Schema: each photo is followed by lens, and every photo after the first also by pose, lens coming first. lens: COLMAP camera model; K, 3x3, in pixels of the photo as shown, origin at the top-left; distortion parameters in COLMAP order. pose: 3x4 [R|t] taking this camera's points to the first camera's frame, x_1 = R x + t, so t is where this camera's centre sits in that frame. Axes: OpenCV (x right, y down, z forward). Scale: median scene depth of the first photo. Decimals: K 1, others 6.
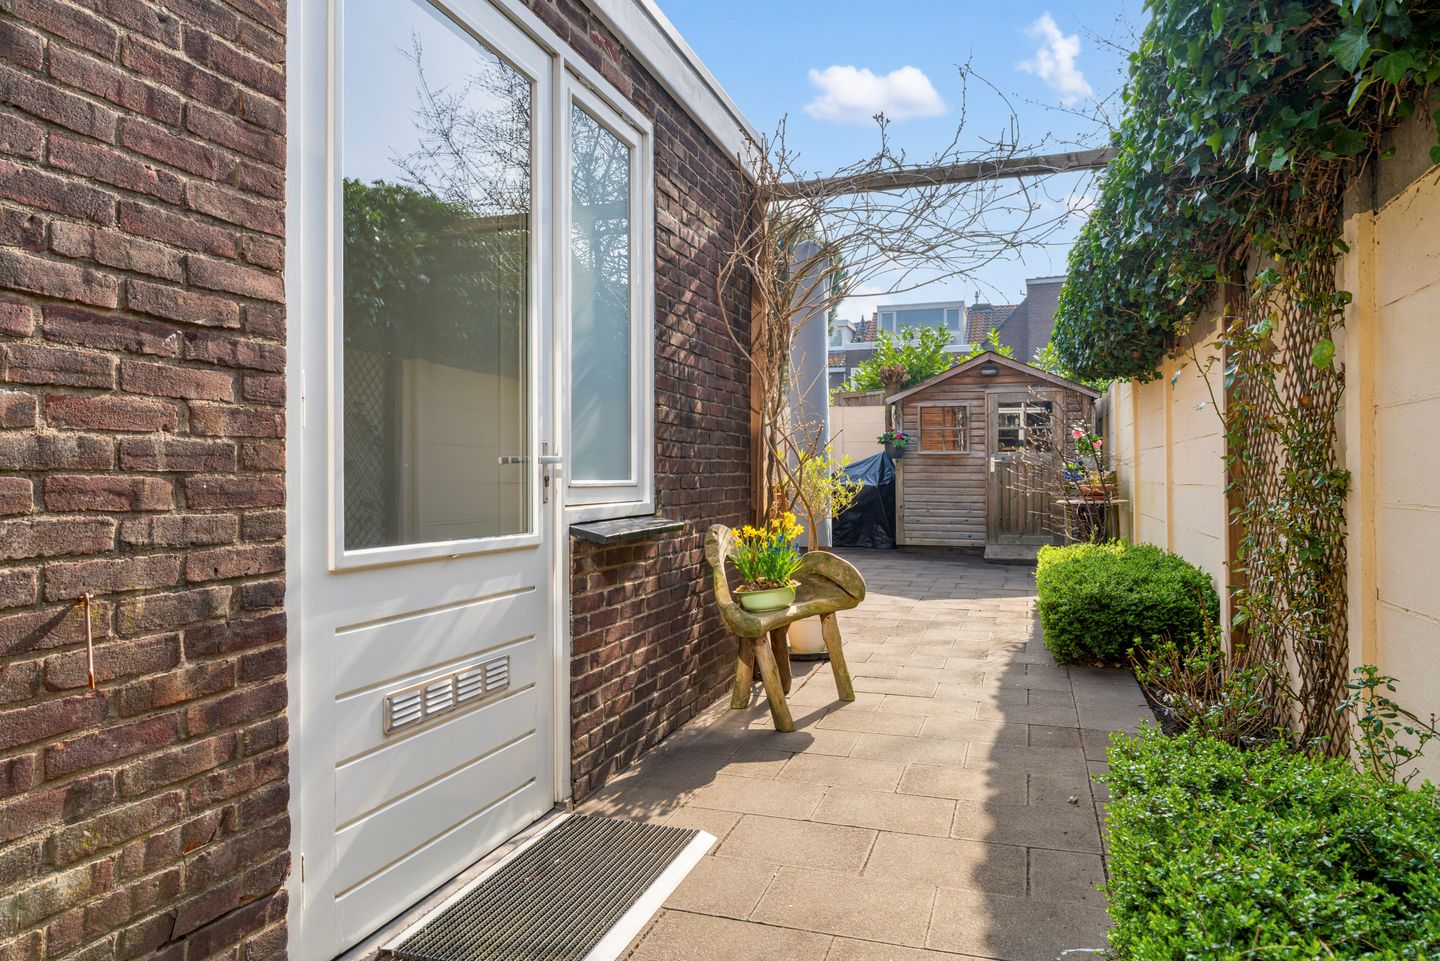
lens RADIAL K [[822.4, 0, 720.0], [0, 822.4, 480.5], [0, 0, 1]] dist [-0.003410, 0.001713]
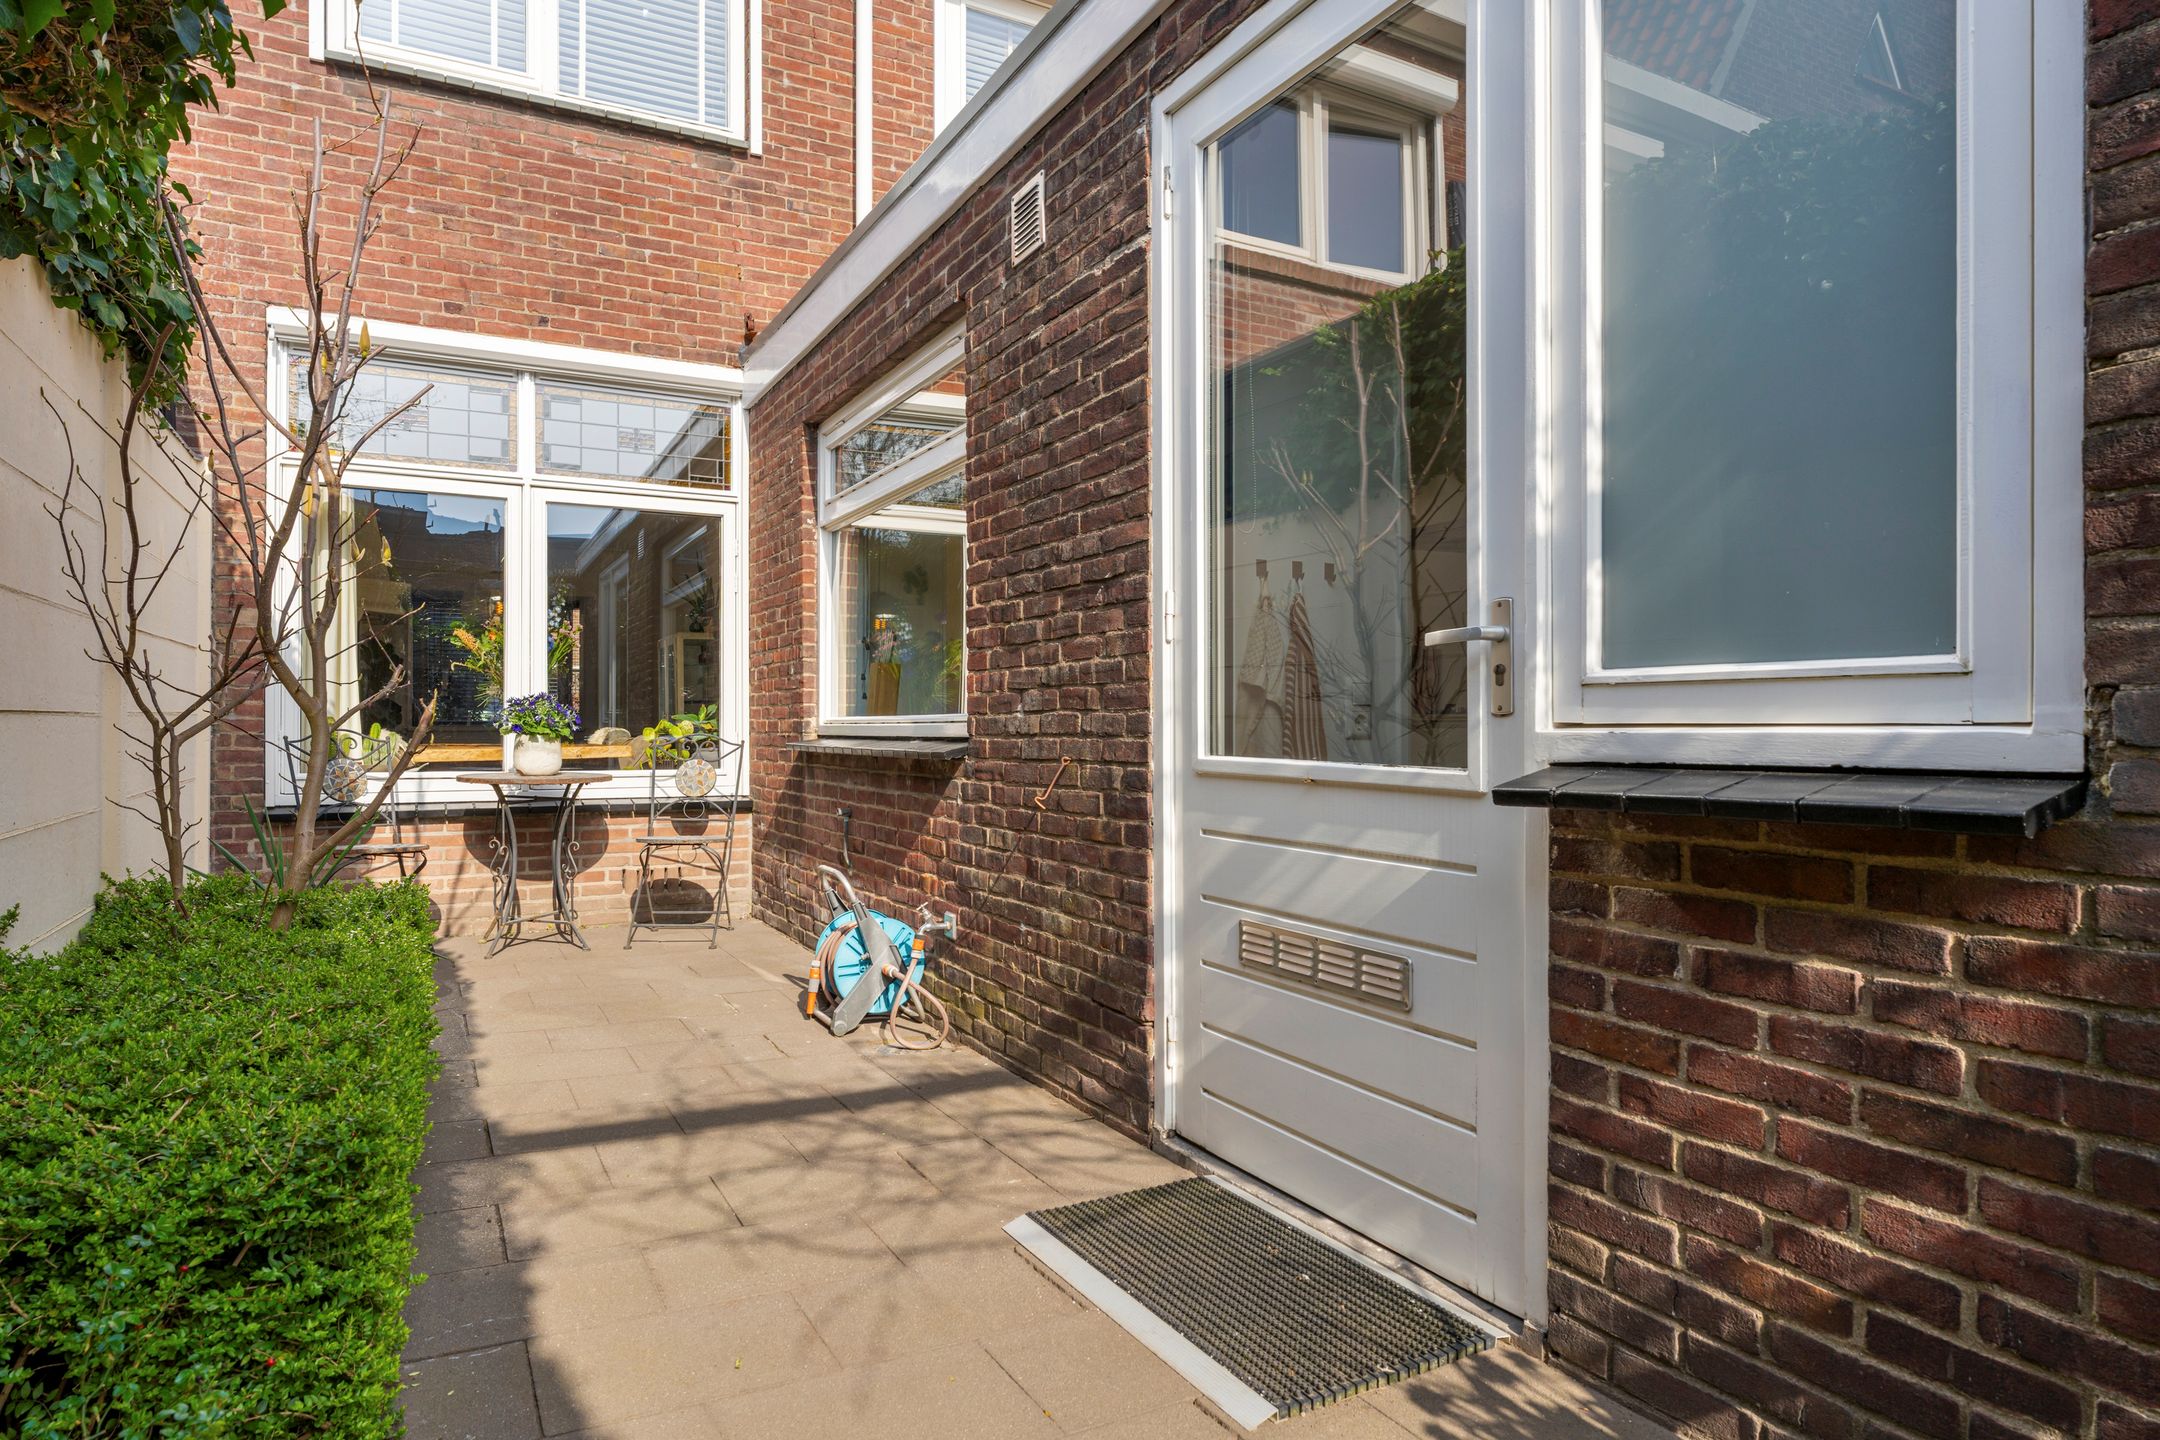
lens RADIAL K [[1233.6, 0, 1080.0], [0, 1233.6, 720.0], [0, 0, 1]] dist [-0.003410, 0.001713]
pose [[-0.652344, 0.002599, -0.757919, 0.695073], [0.003008, 0.999995, 0.000840, 0.035401], [0.757917, -0.001732, -0.652349, 1.631531]]
